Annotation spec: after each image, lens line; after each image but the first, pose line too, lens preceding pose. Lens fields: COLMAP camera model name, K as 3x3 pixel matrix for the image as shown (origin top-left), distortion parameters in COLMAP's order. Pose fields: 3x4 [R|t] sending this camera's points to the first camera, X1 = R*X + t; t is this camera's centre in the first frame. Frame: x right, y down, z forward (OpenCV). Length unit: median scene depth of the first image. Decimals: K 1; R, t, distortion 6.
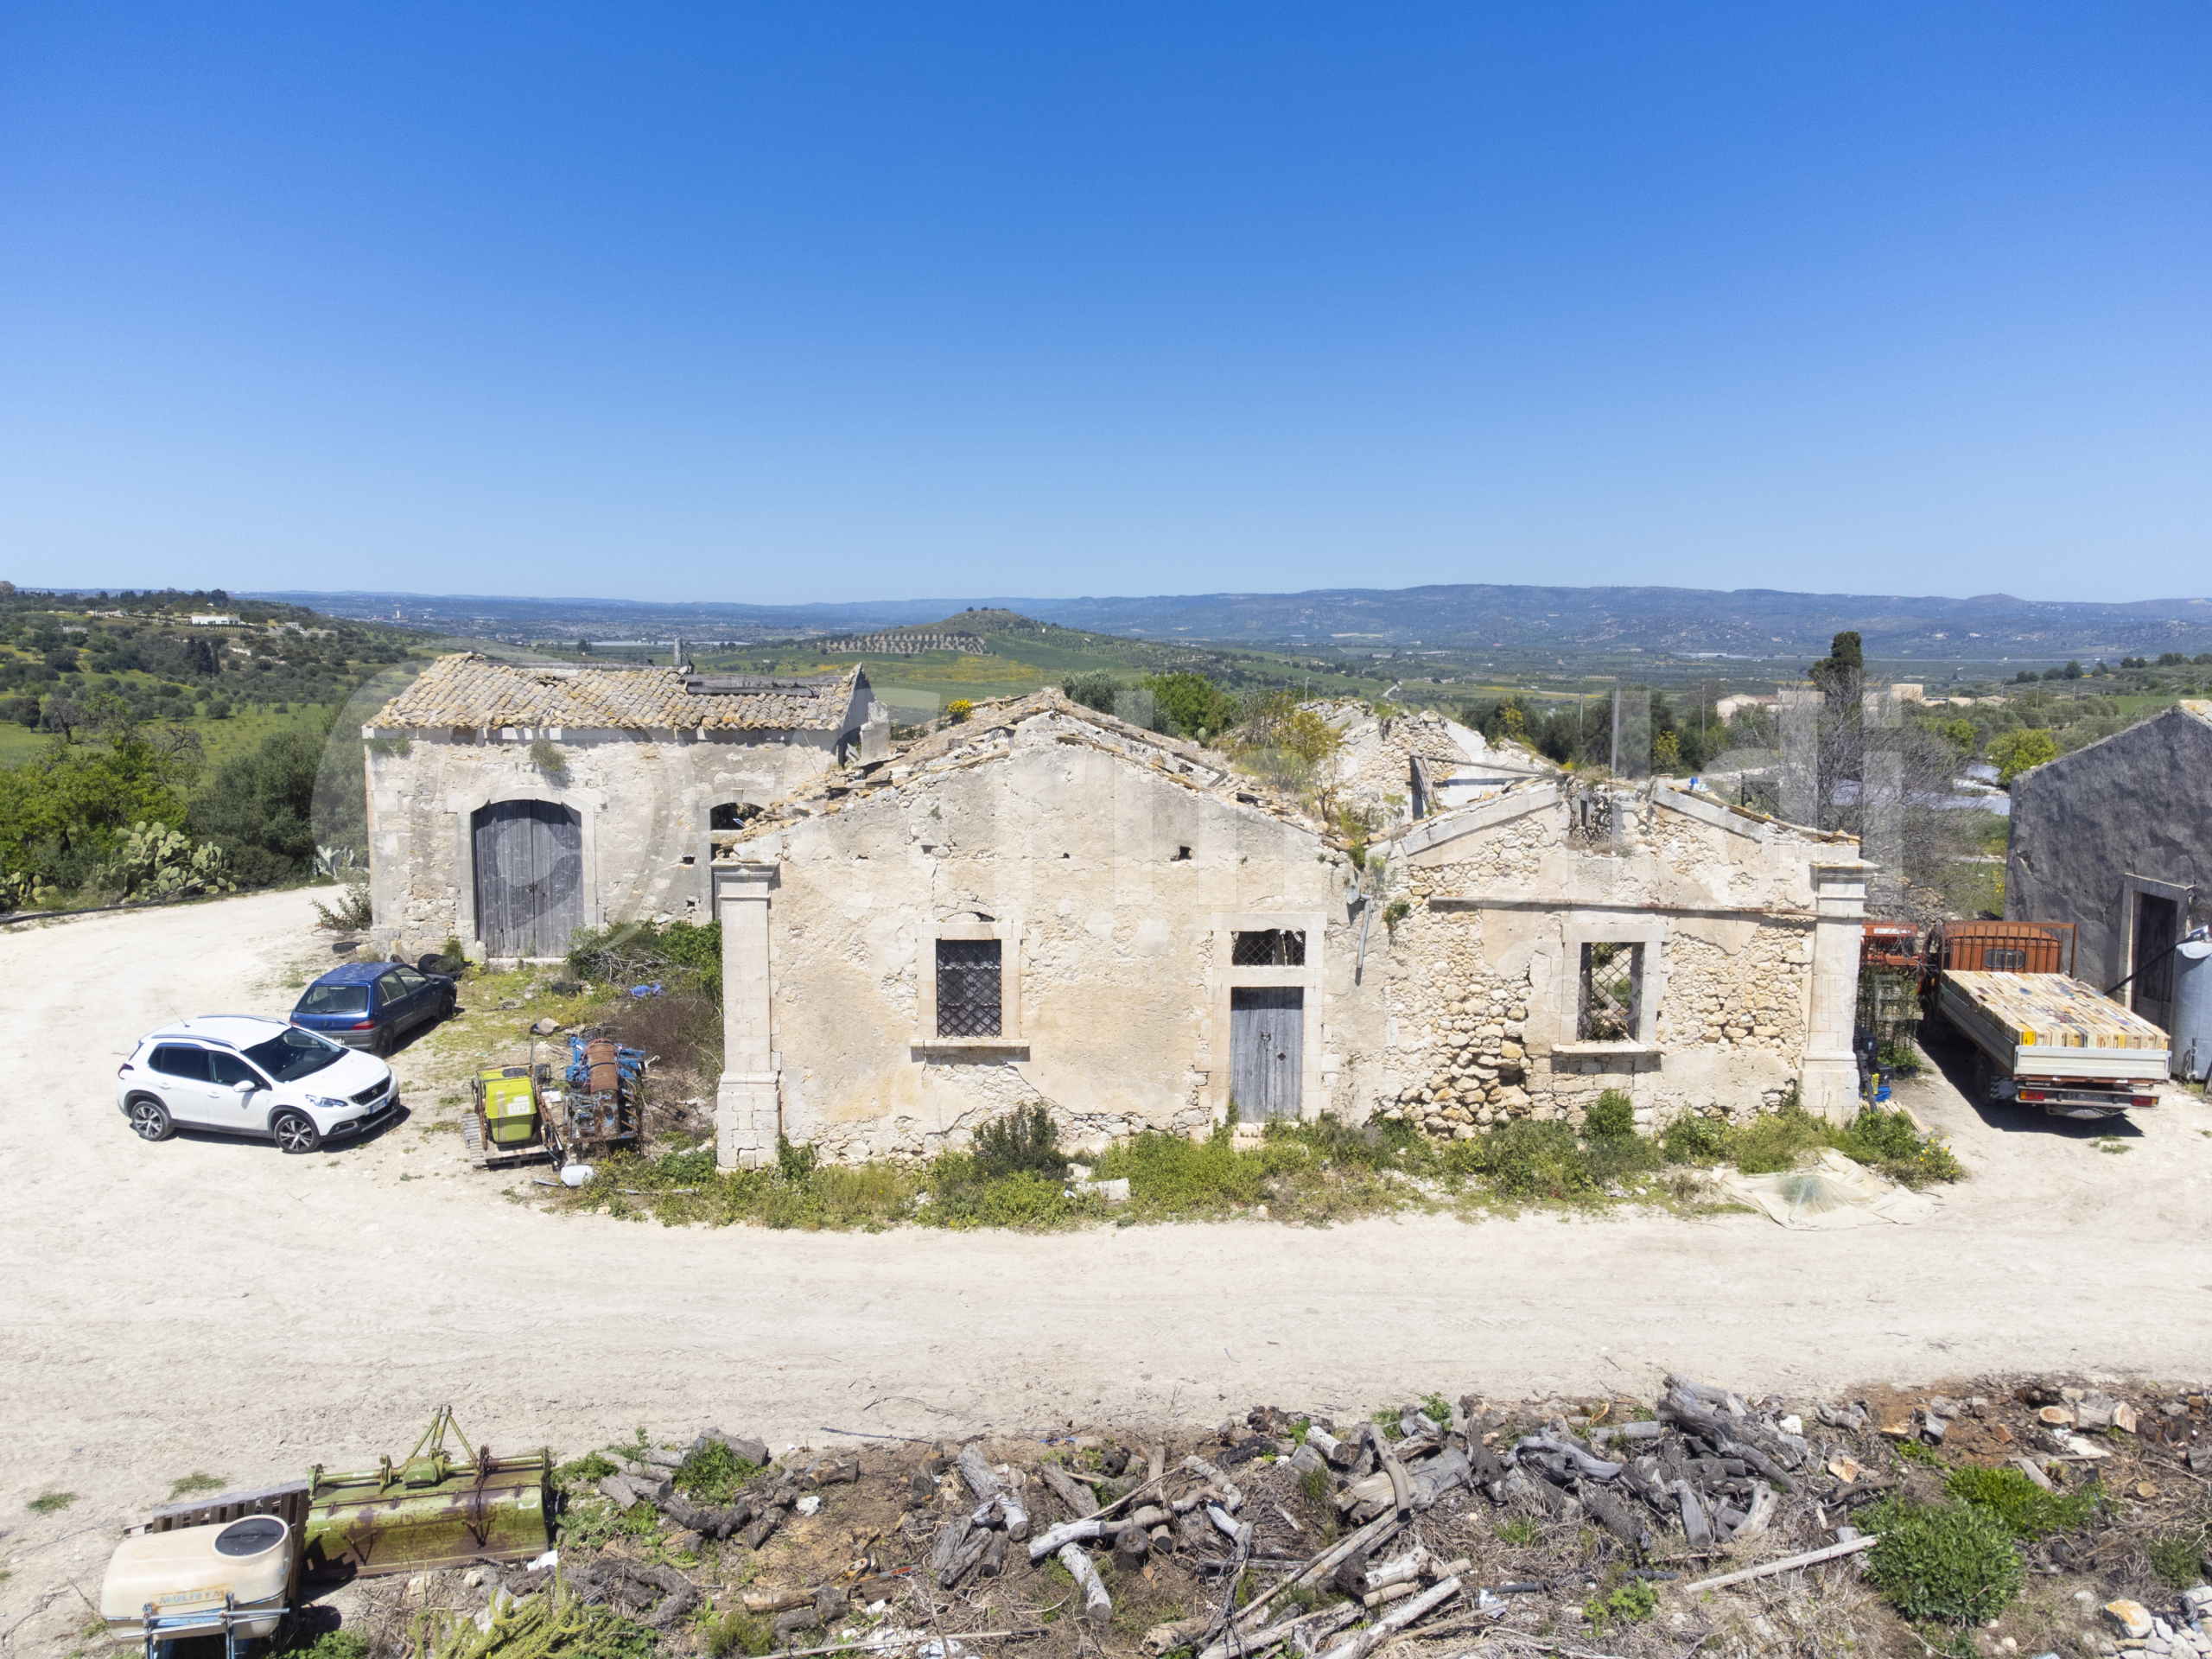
lens RADIAL K [[1654.0, 0, 1101.3], [0, 1654.0, 817.1], [0, 0, 1]] dist [0.017456, -0.000101]
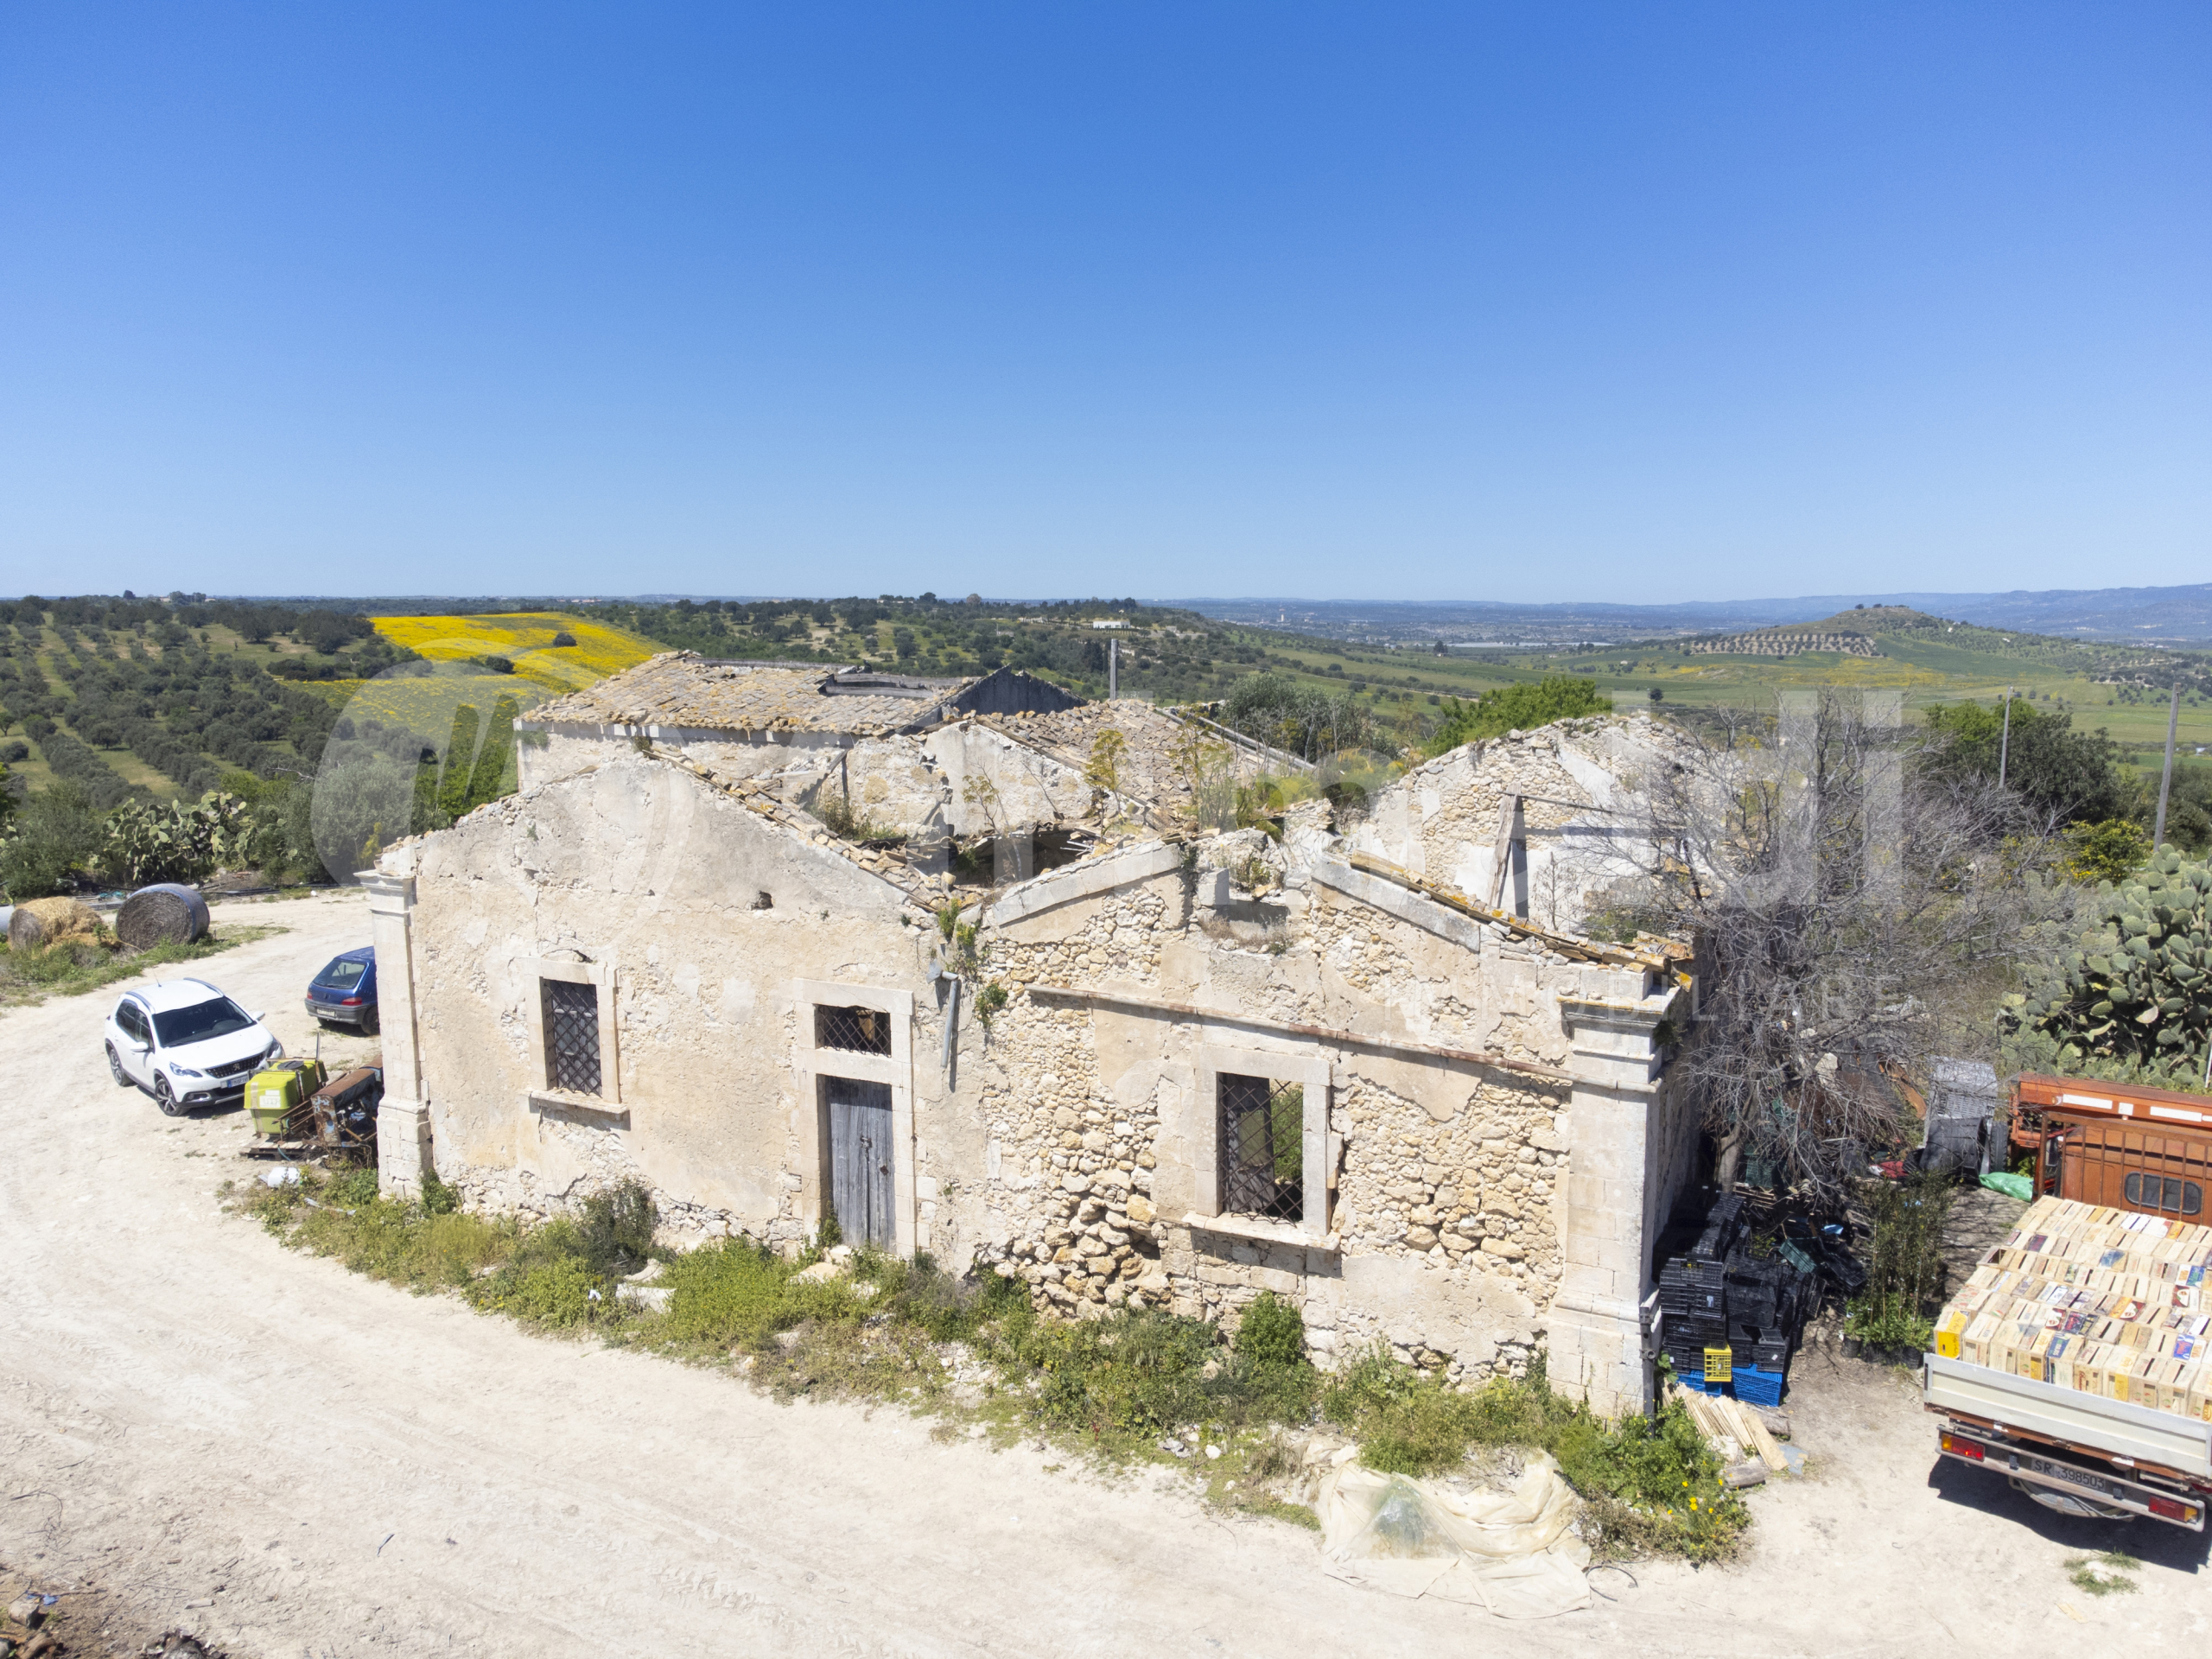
lens RADIAL K [[1654.0, 0, 1099.3], [0, 1654.0, 838.1], [0, 0, 1]] dist [0.017456, -0.000101]
pose [[0.871247, 0.058425, -0.487355, 0.565155], [-0.052688, 0.998286, 0.025486, -0.036204], [0.488009, 0.003473, 0.872832, 0.366174]]
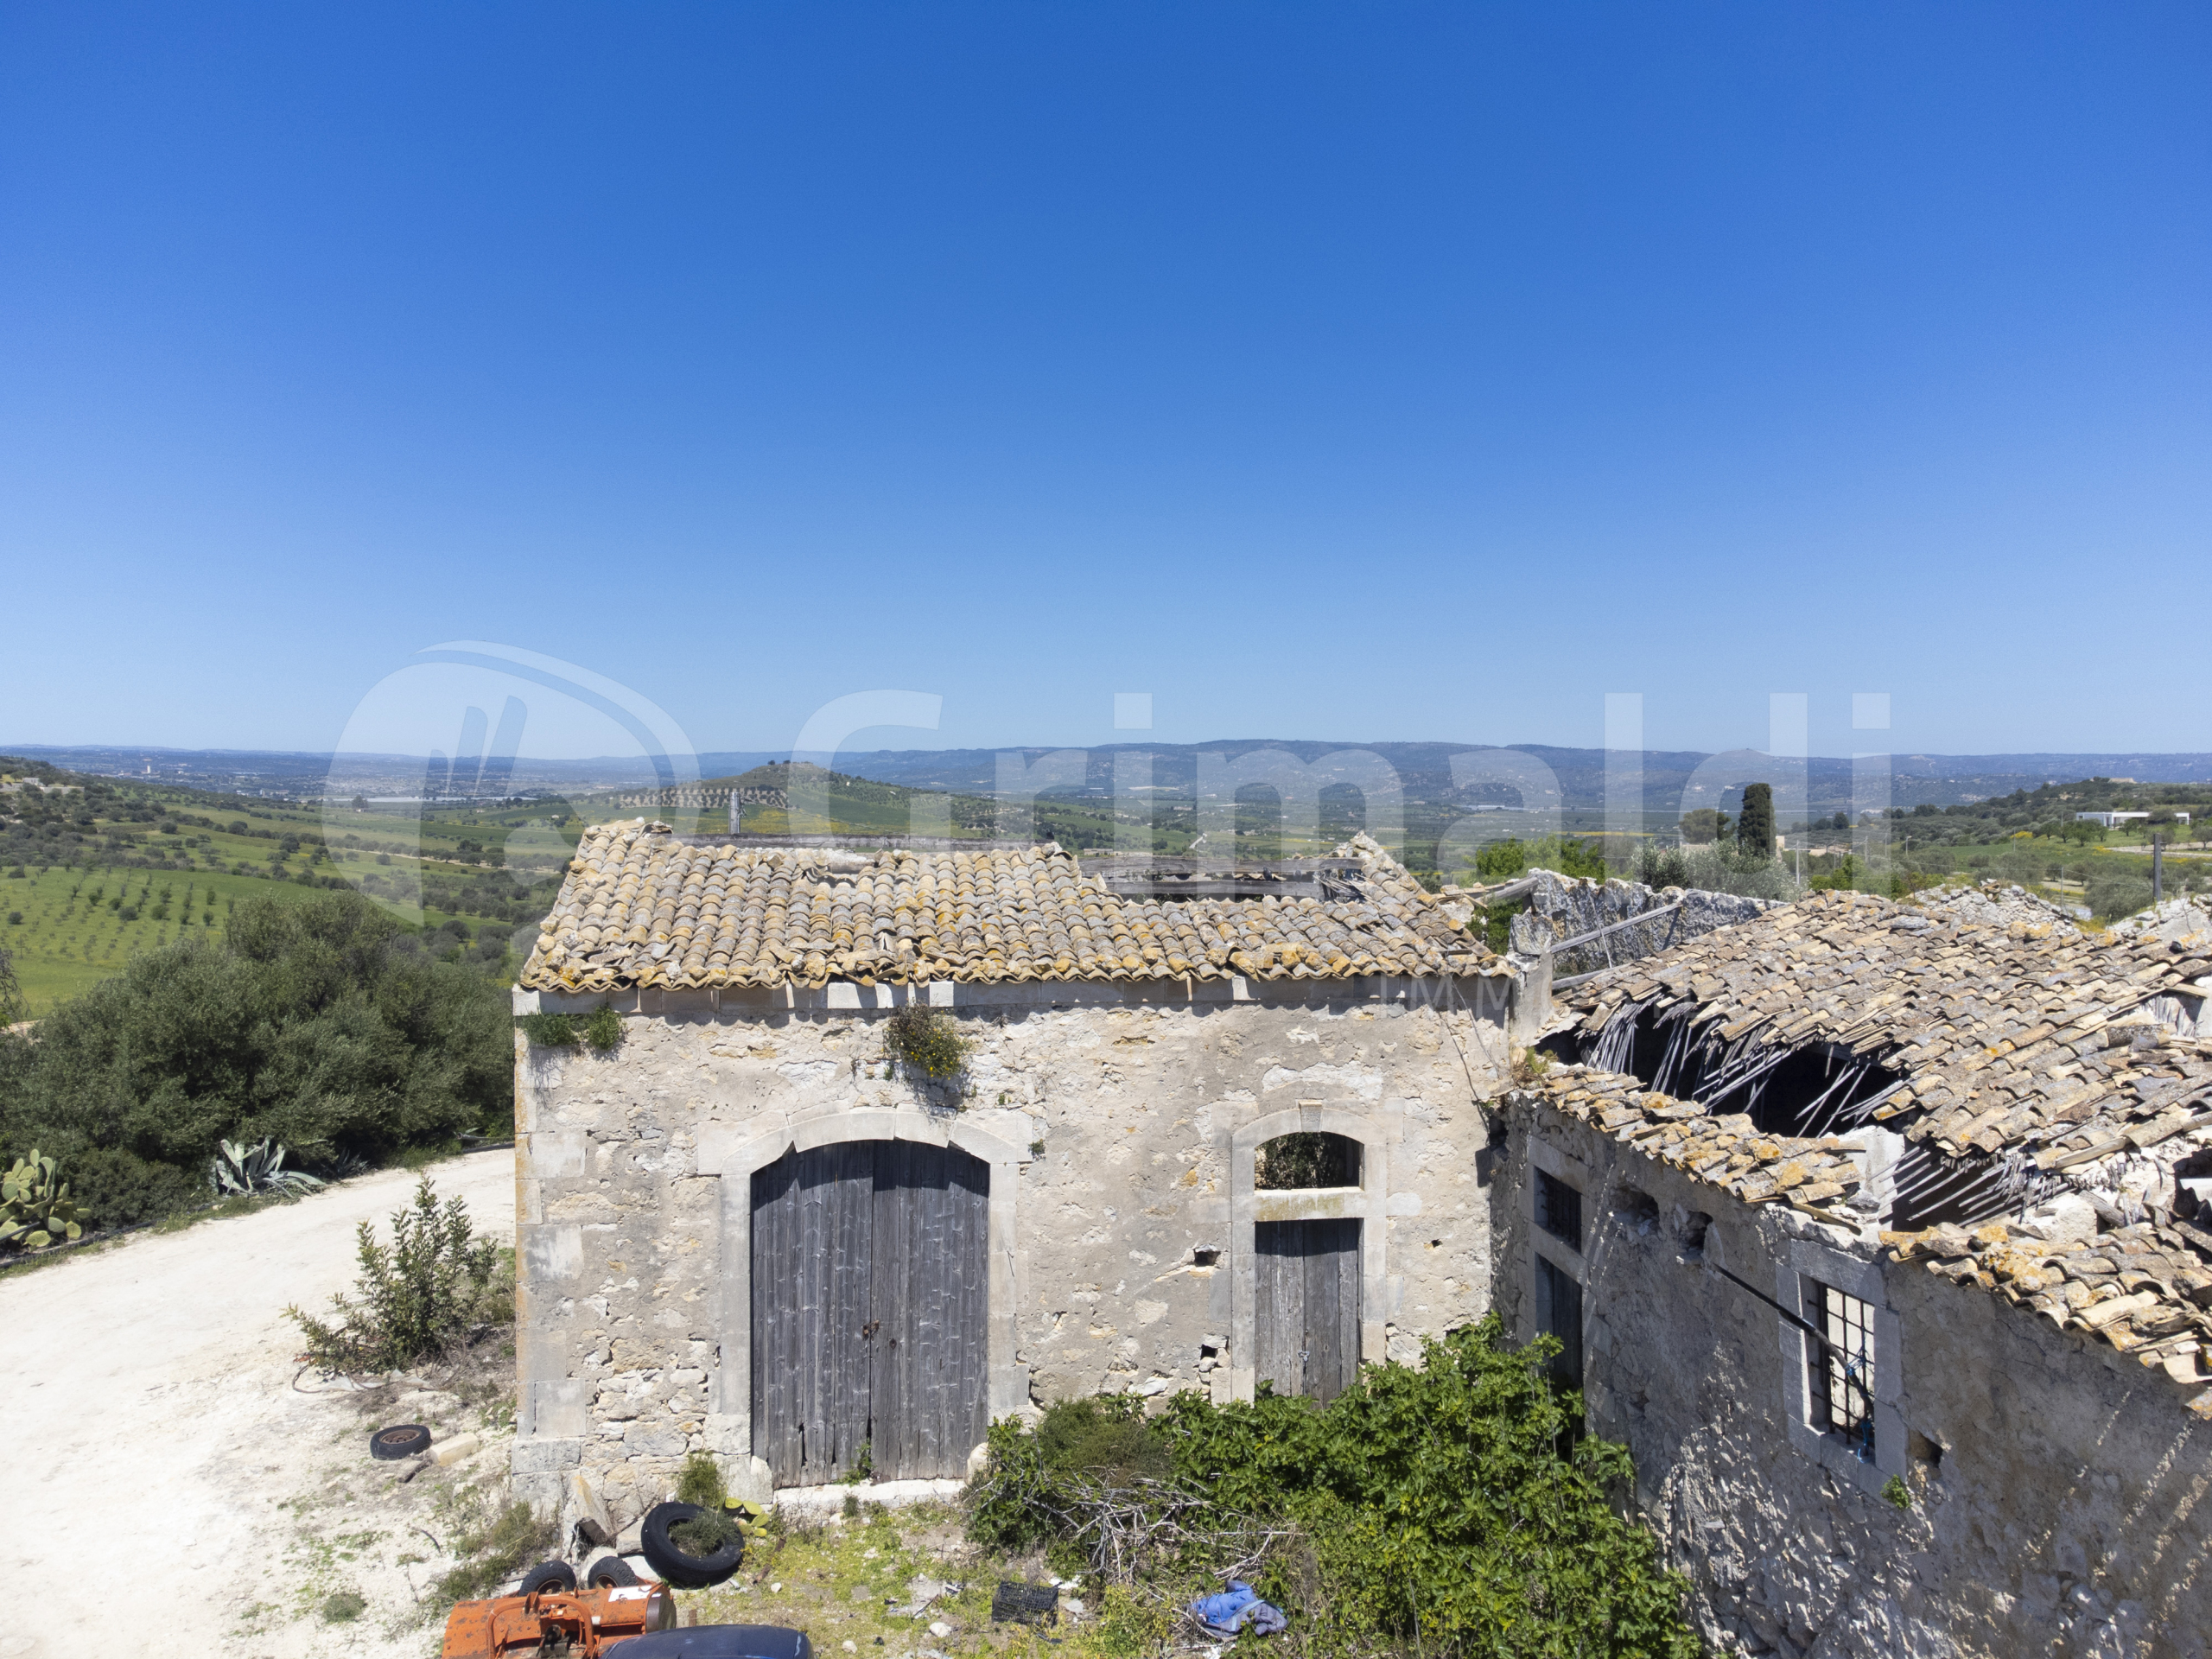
lens RADIAL K [[1654.0, 0, 1096.4], [0, 1654.0, 804.4], [0, 0, 1]] dist [0.017456, -0.000101]
pose [[0.992650, -0.003978, 0.120959, -0.486213], [0.016029, 0.994976, -0.098821, -0.080989], [-0.119958, 0.100034, 0.987726, 0.757771]]
